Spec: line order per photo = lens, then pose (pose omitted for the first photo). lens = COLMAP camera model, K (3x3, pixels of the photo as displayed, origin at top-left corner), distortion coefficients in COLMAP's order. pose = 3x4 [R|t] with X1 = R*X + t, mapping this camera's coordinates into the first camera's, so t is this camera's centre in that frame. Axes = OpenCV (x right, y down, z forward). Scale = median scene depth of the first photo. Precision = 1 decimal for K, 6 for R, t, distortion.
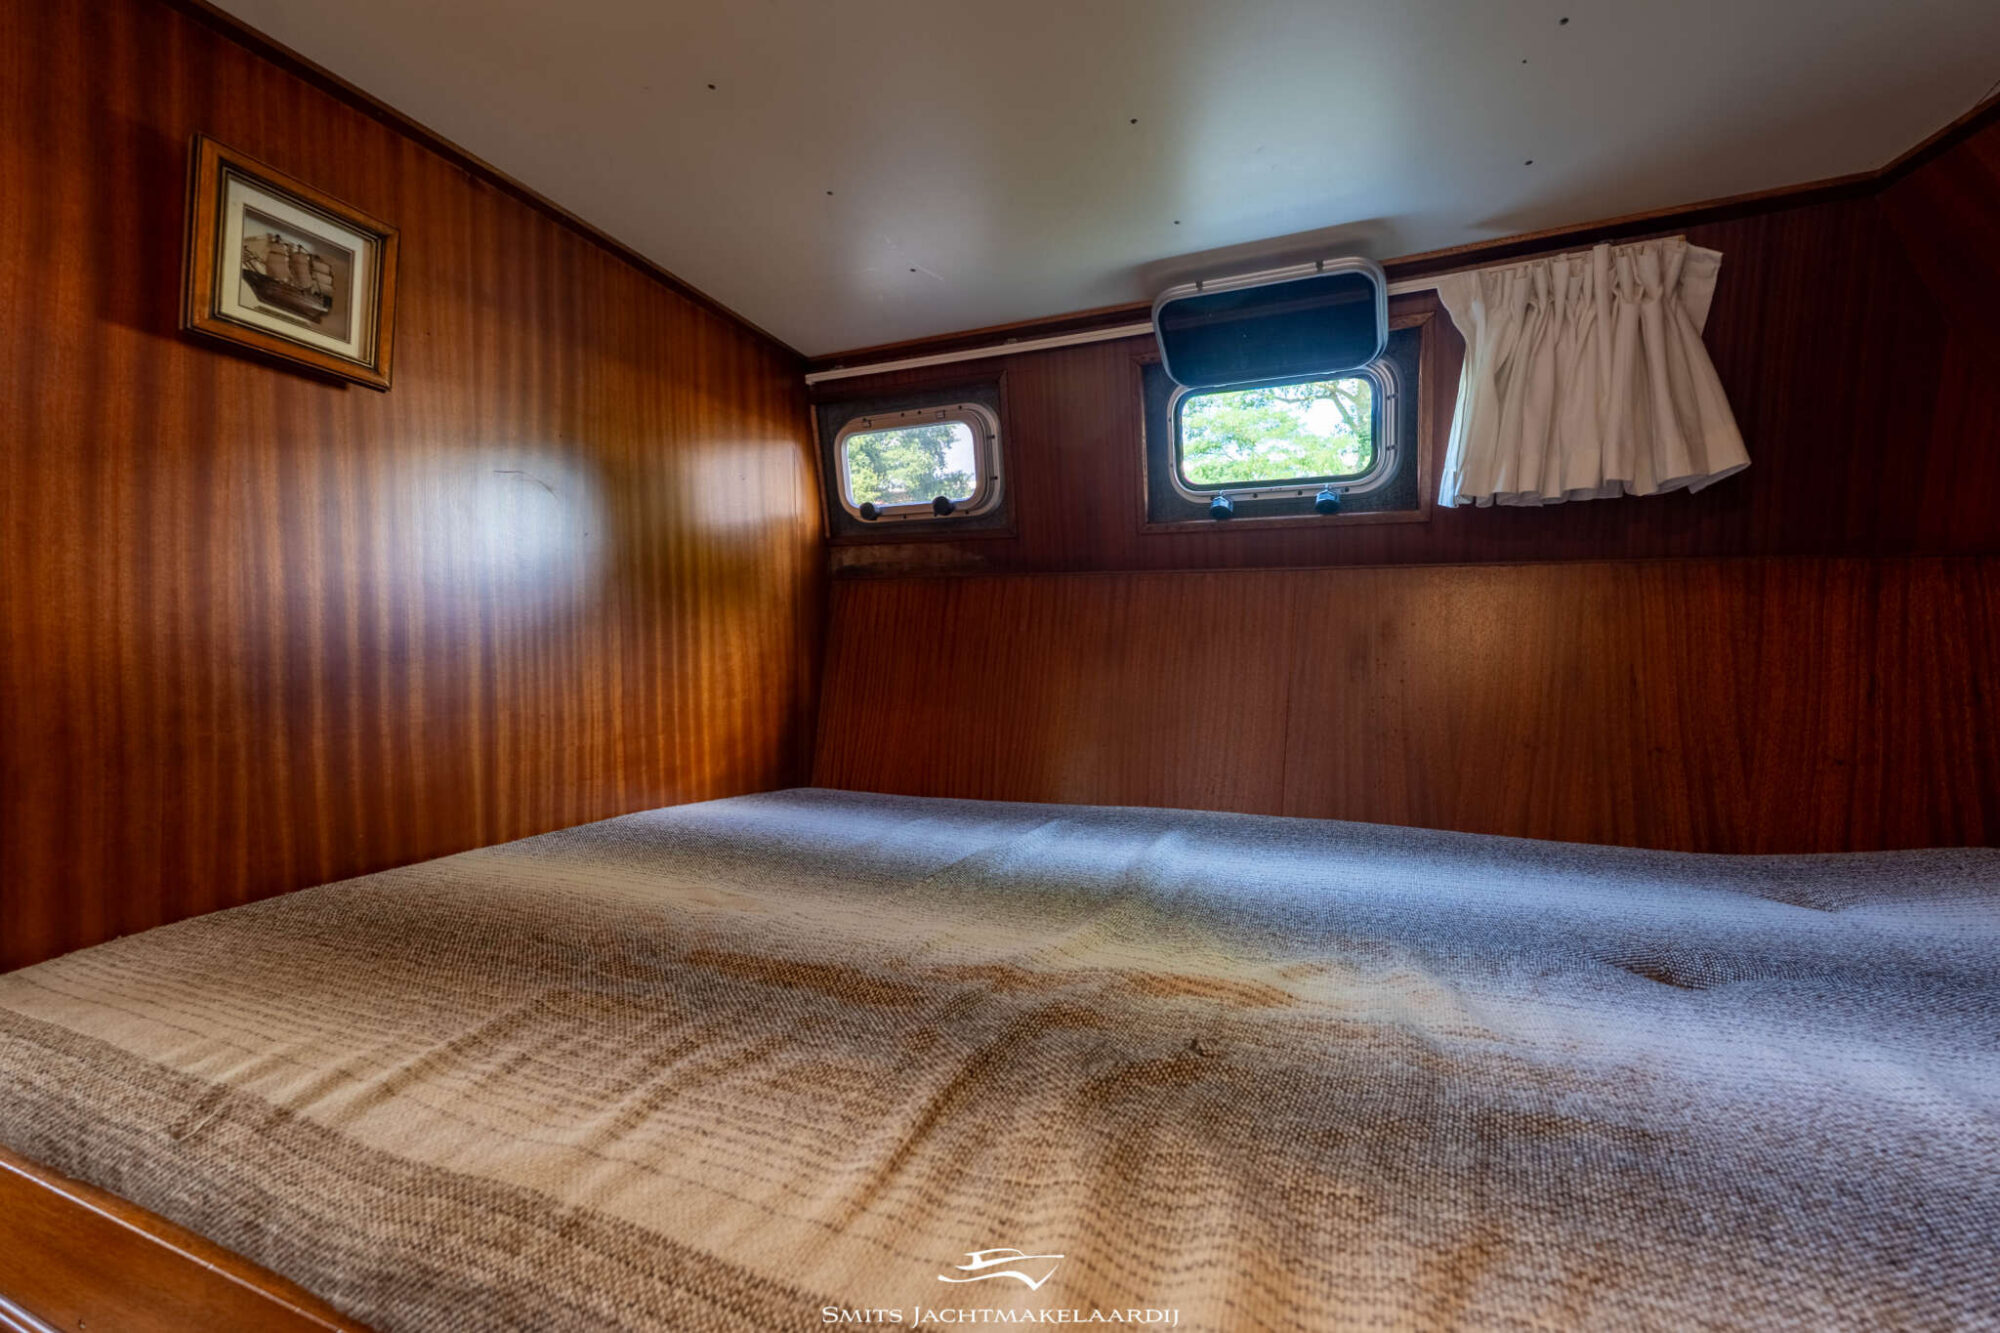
lens RADIAL K [[883.5, 0, 1006.4], [0, 883.5, 665.2], [0, 0, 1]] dist [0.001404, 0.000584]
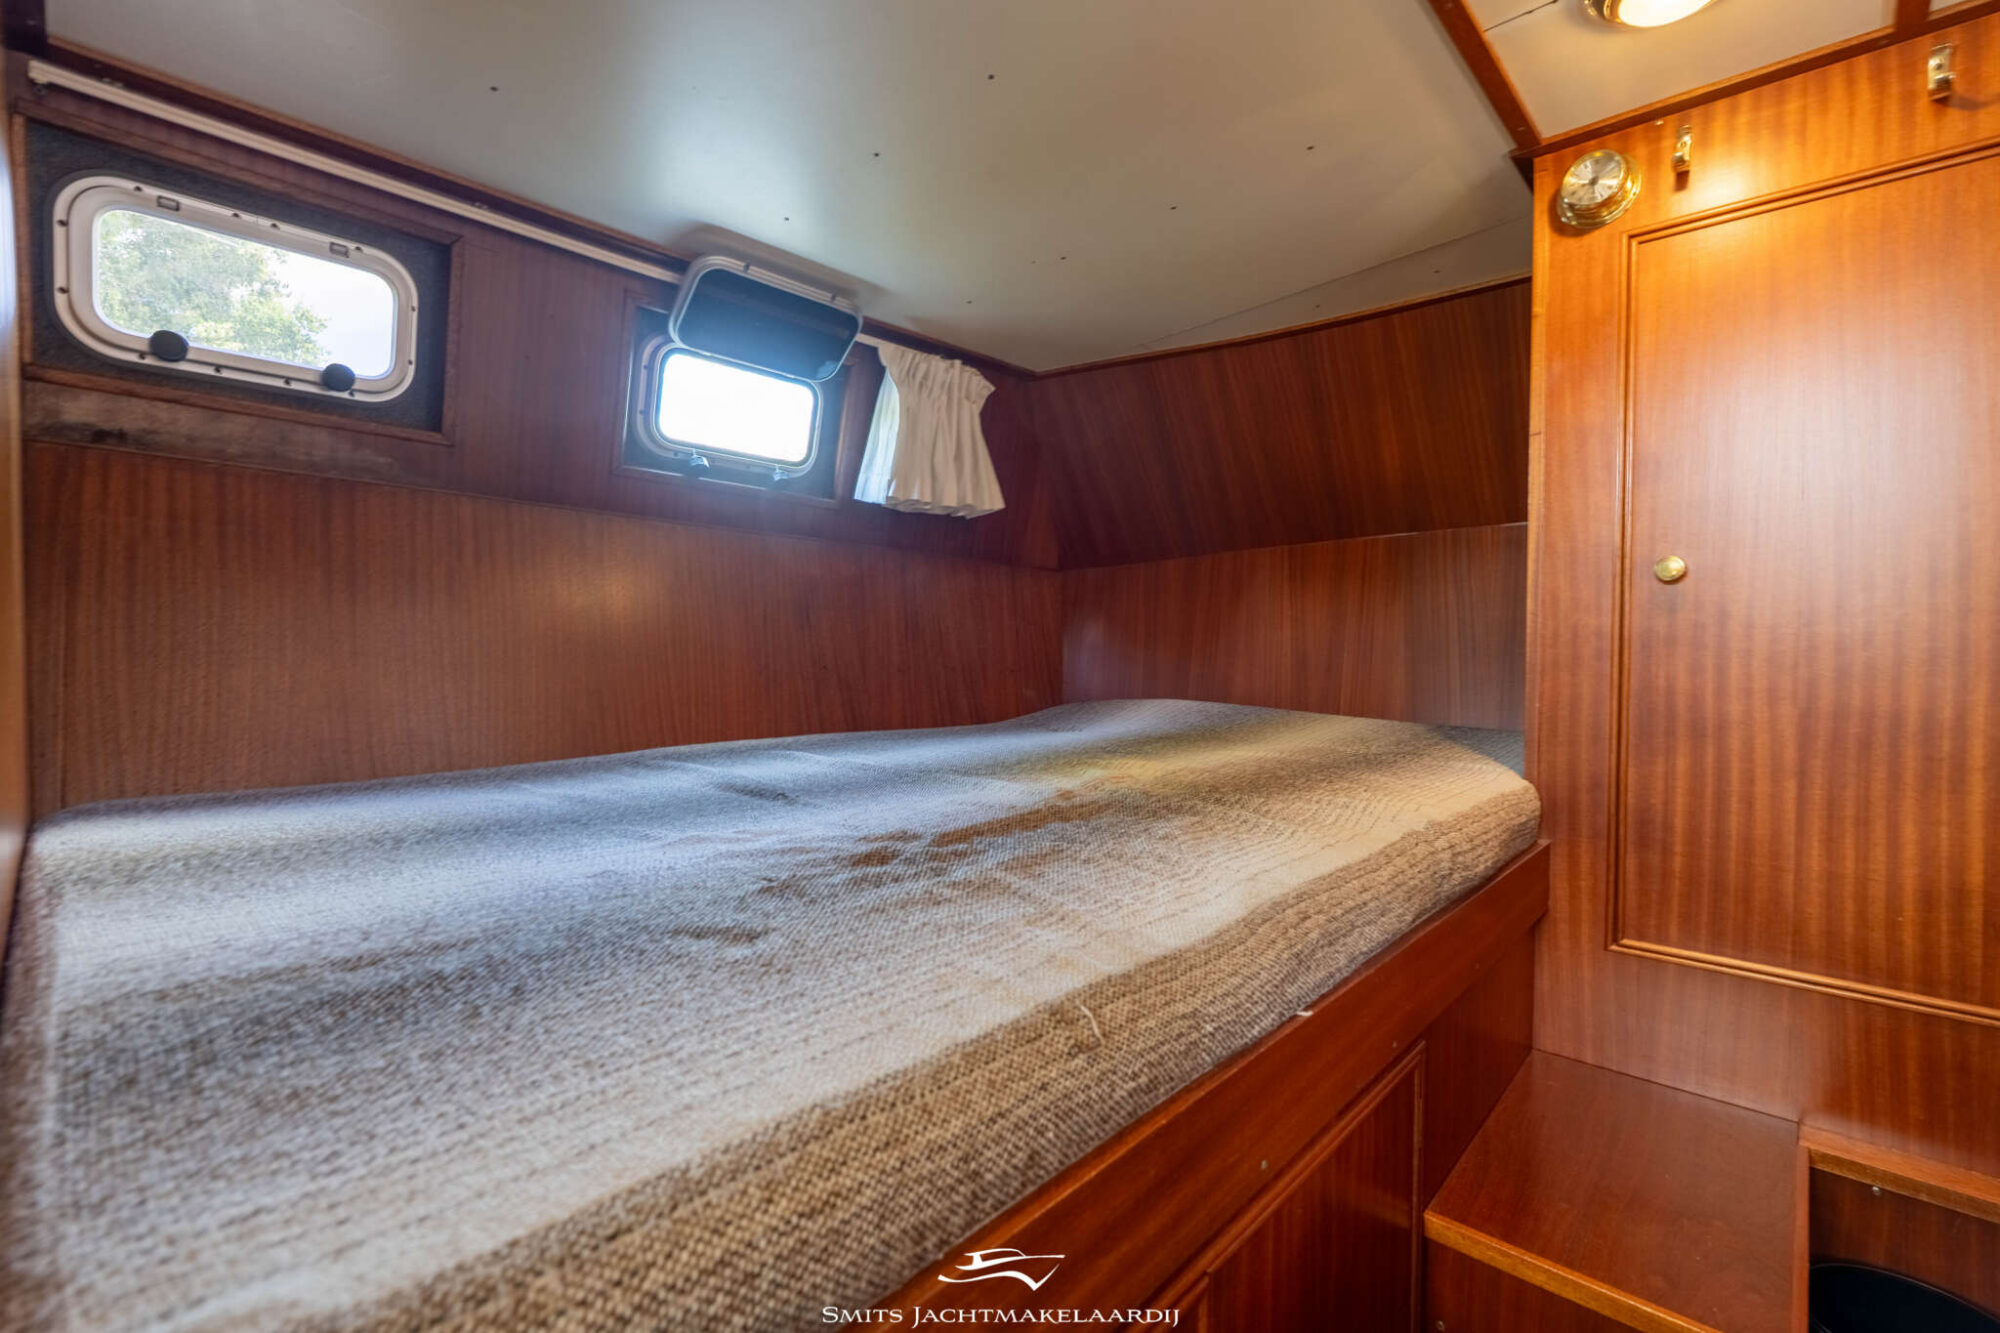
lens RADIAL K [[839.1, 0, 1031.7], [0, 839.1, 667.9], [0, 0, 1]] dist [-0.000940, 0.000734]
pose [[0.328979, -0.026183, 0.943974, -0.715921], [0.005809, 0.999653, 0.025703, 0.055118], [-0.944319, -0.002972, 0.329017, 0.323795]]
